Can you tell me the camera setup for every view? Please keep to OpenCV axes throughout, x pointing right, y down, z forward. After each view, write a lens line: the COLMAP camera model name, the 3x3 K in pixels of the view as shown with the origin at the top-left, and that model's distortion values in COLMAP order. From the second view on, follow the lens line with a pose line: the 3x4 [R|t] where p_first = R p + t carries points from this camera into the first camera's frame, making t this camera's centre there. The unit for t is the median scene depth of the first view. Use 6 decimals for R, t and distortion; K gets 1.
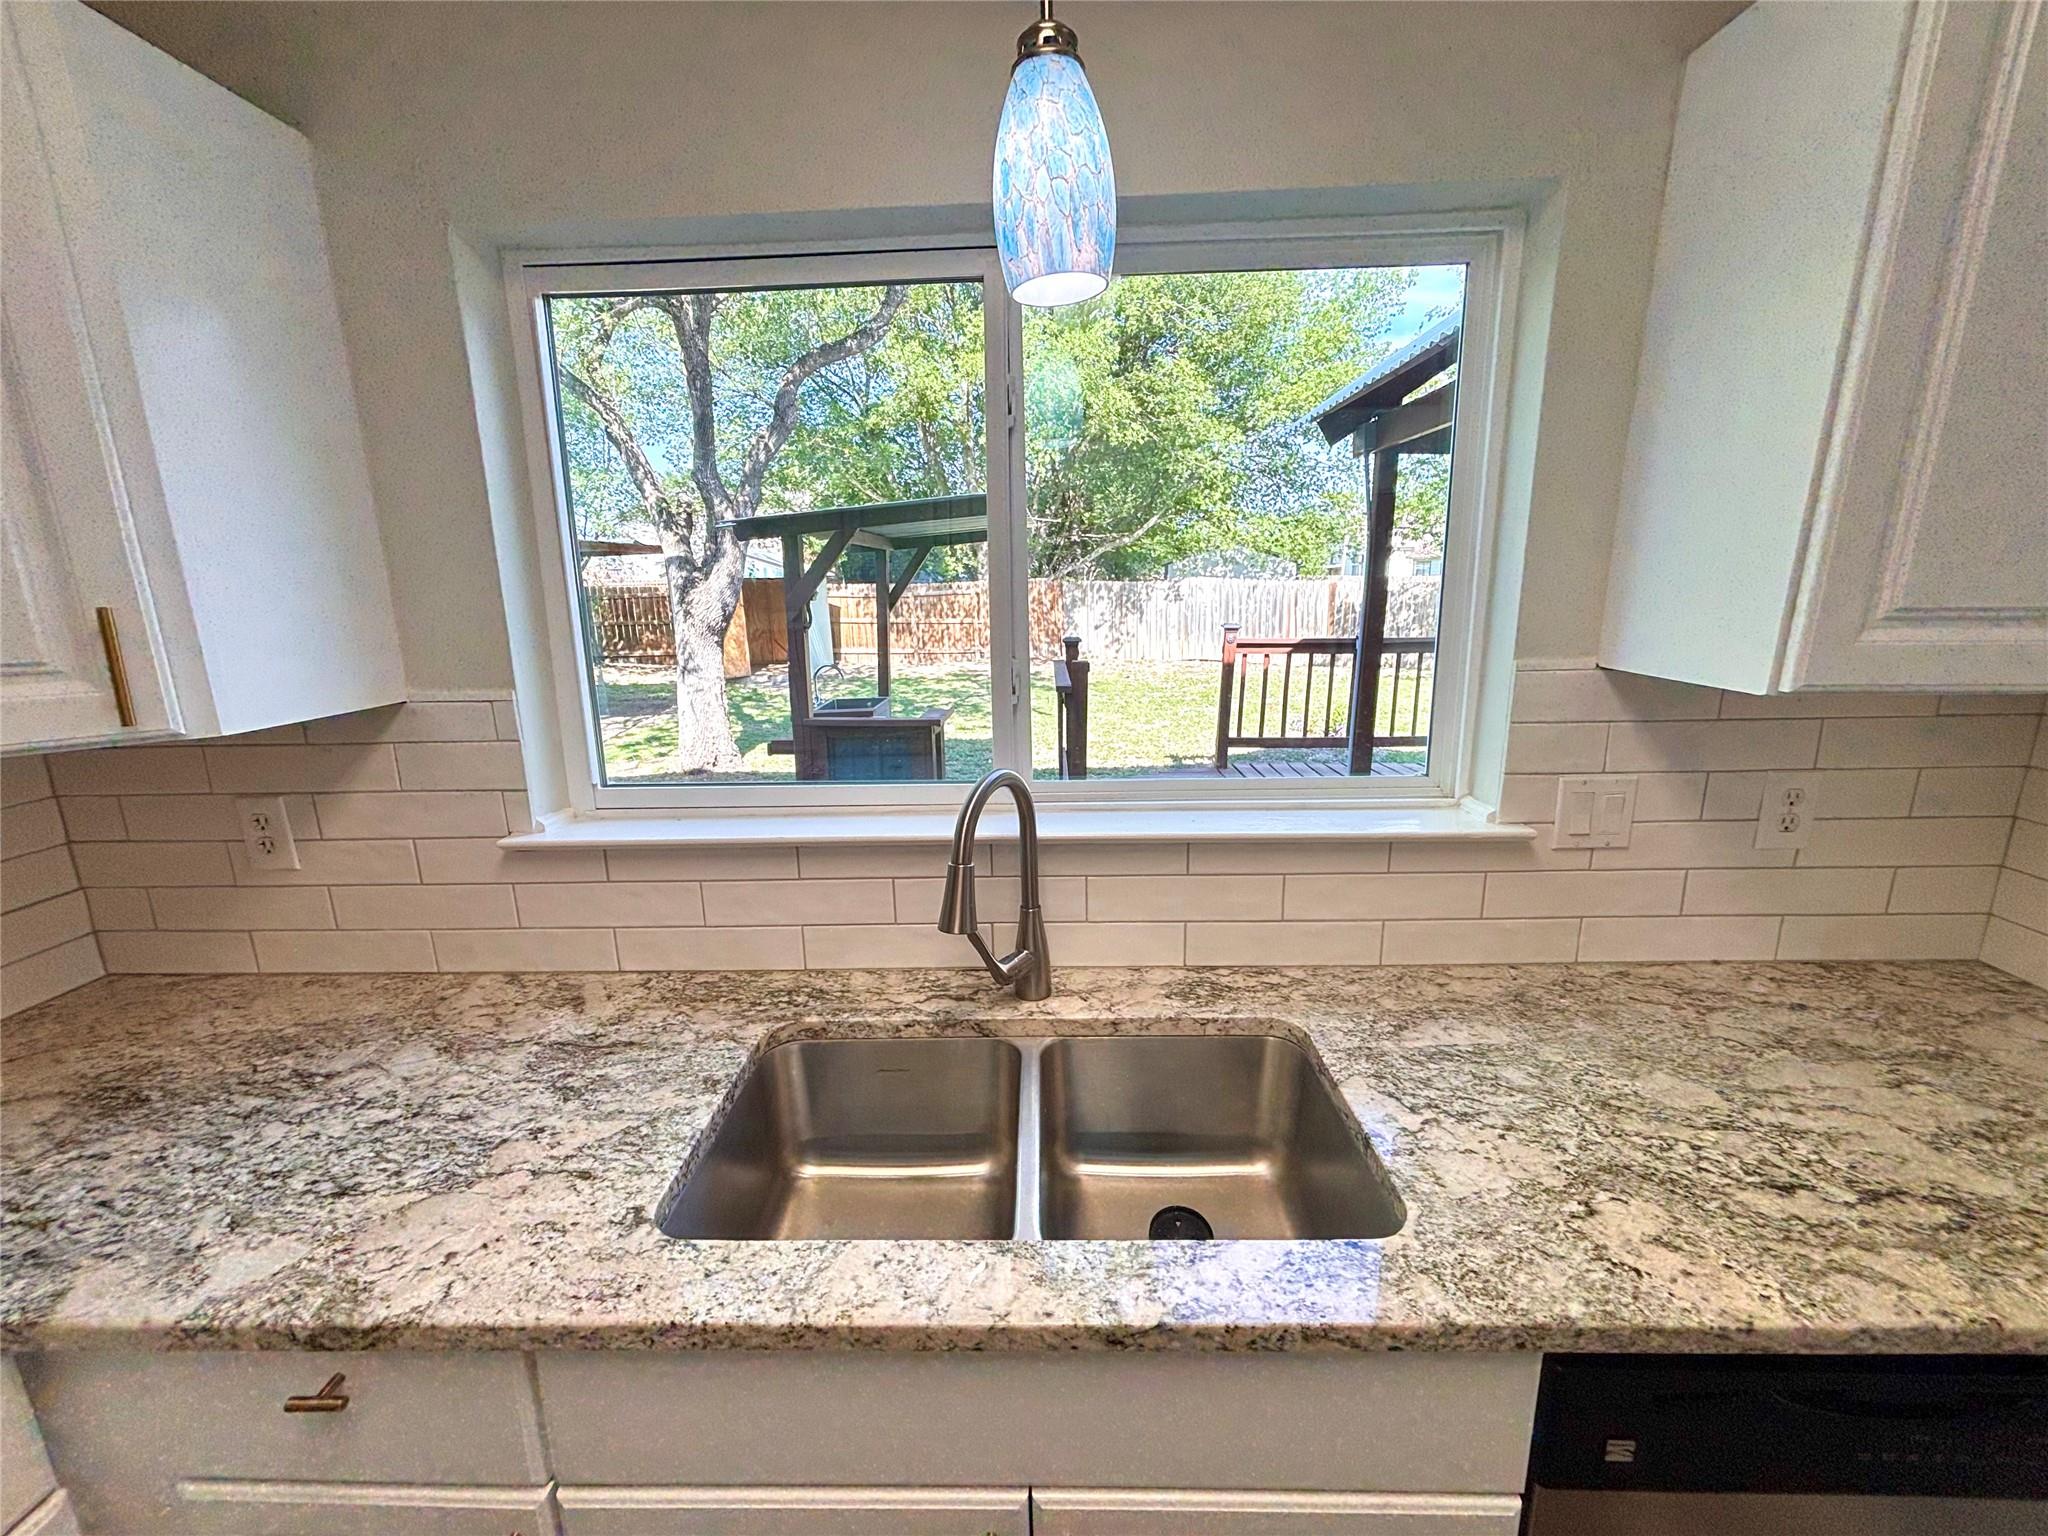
lens RADIAL K [[819.3, 0, 1021.2], [0, 819.3, 779.1], [0, 0, 1]] dist [0.002890, -0.001190]
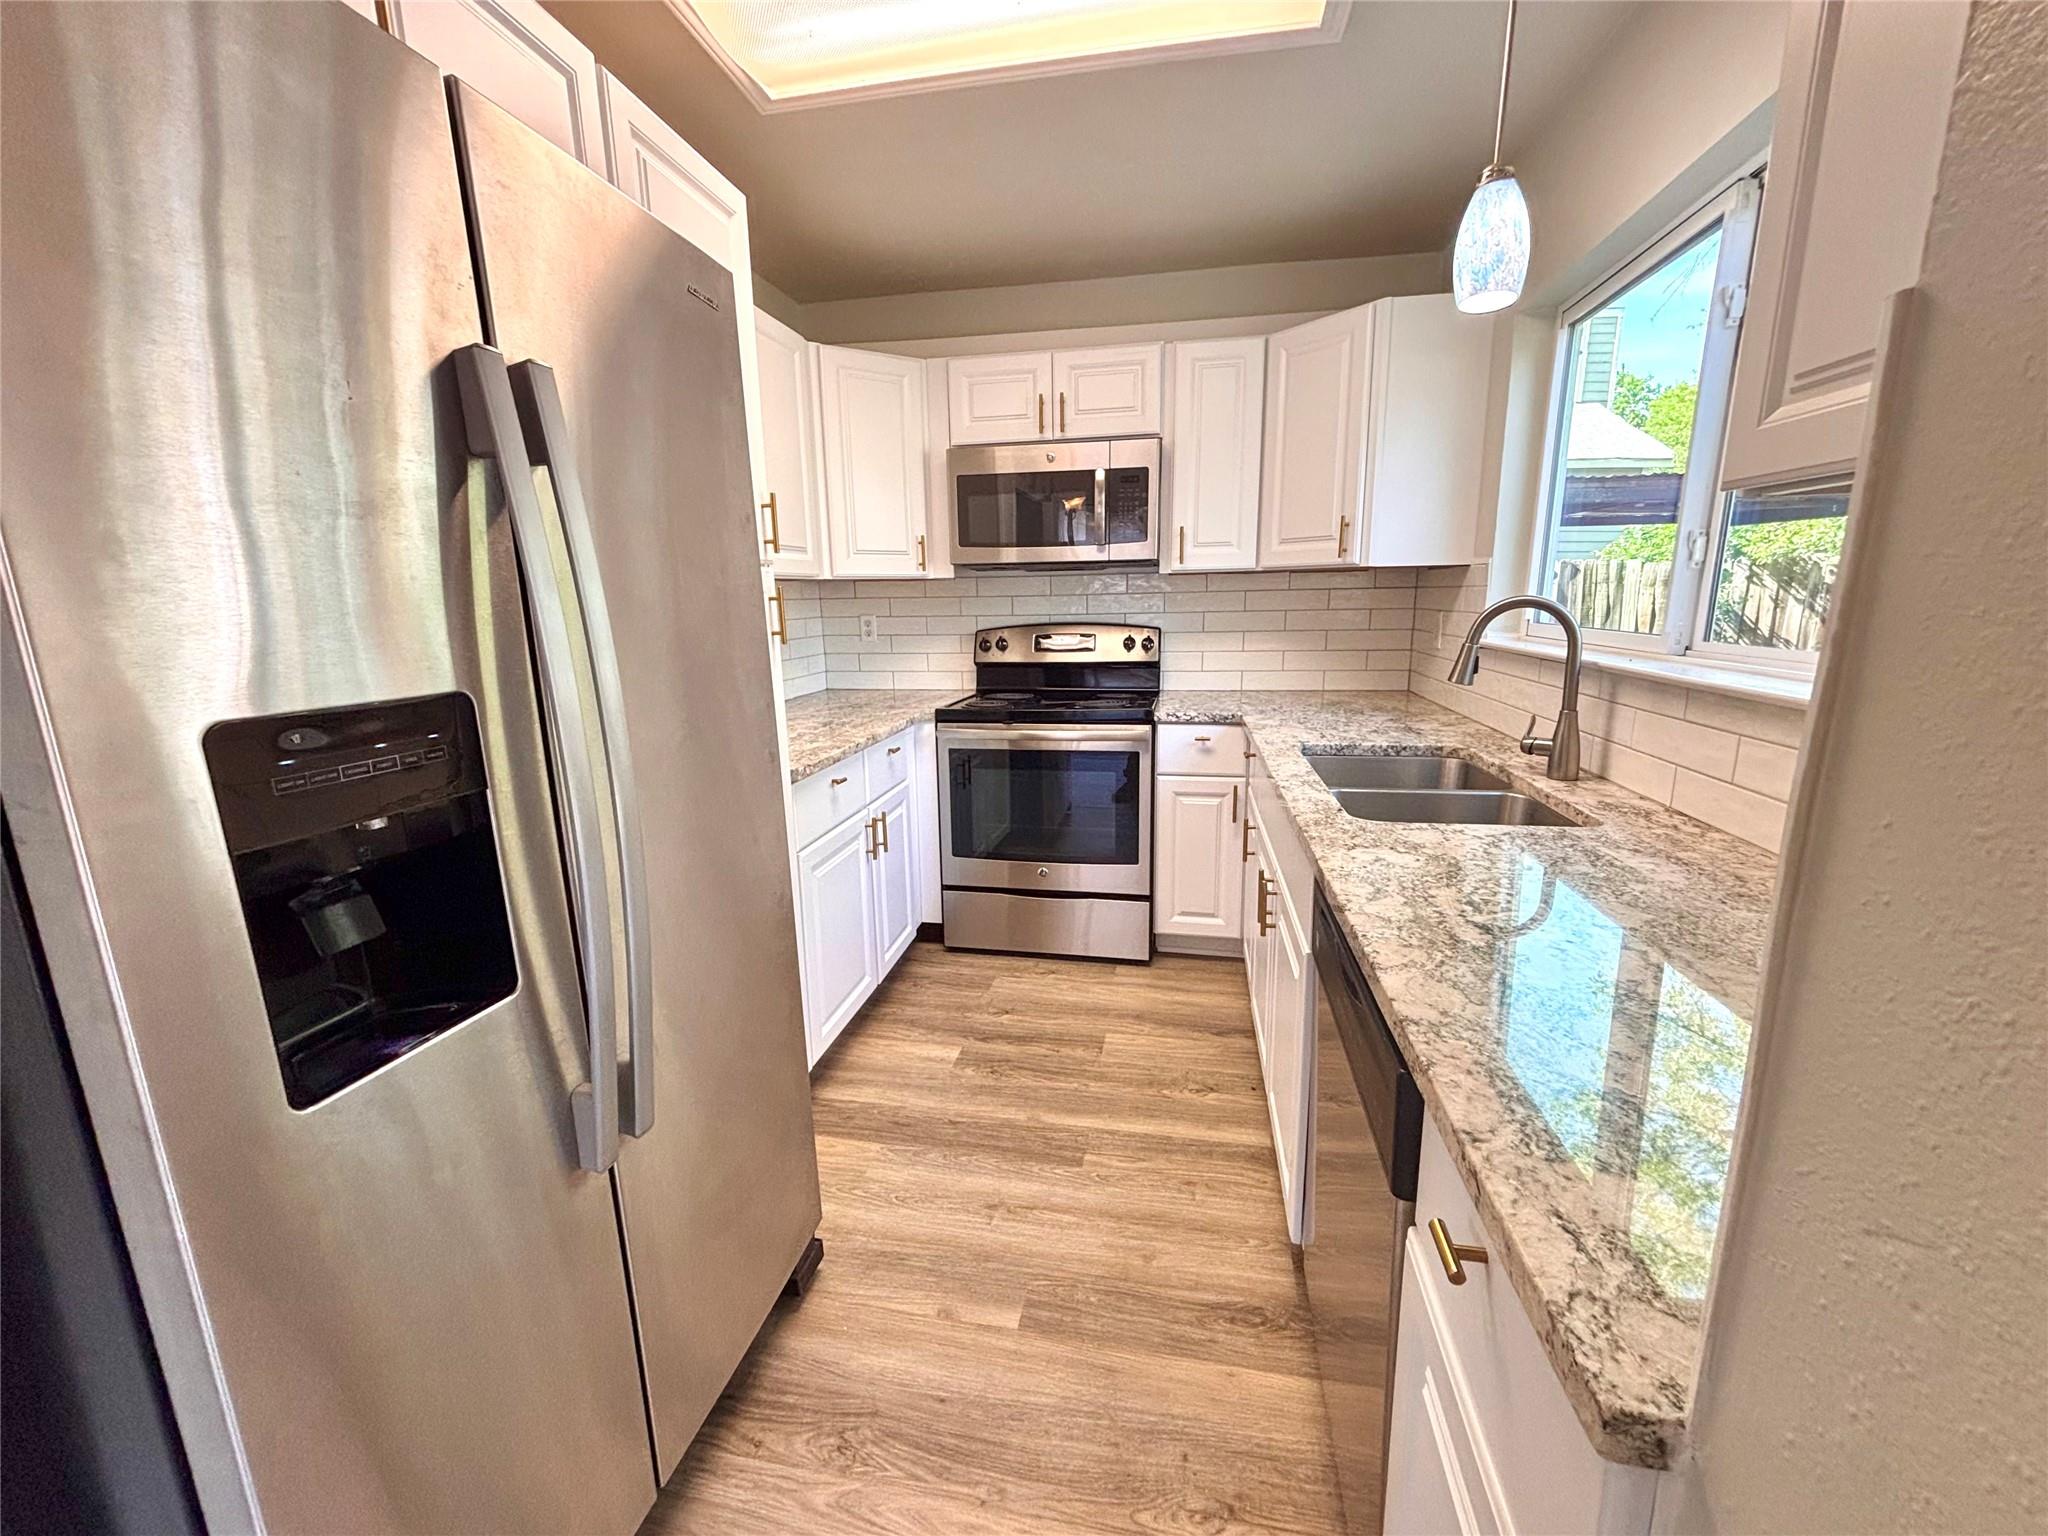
lens RADIAL K [[819.3, 0, 1027.1], [0, 819.3, 762.0], [0, 0, 1]] dist [0.002890, -0.001190]
pose [[-0.157803, 0.219915, -0.962671, 1.831200], [-0.219567, 0.942667, 0.251337, 0.115353], [0.962751, 0.251033, -0.100470, 0.365544]]
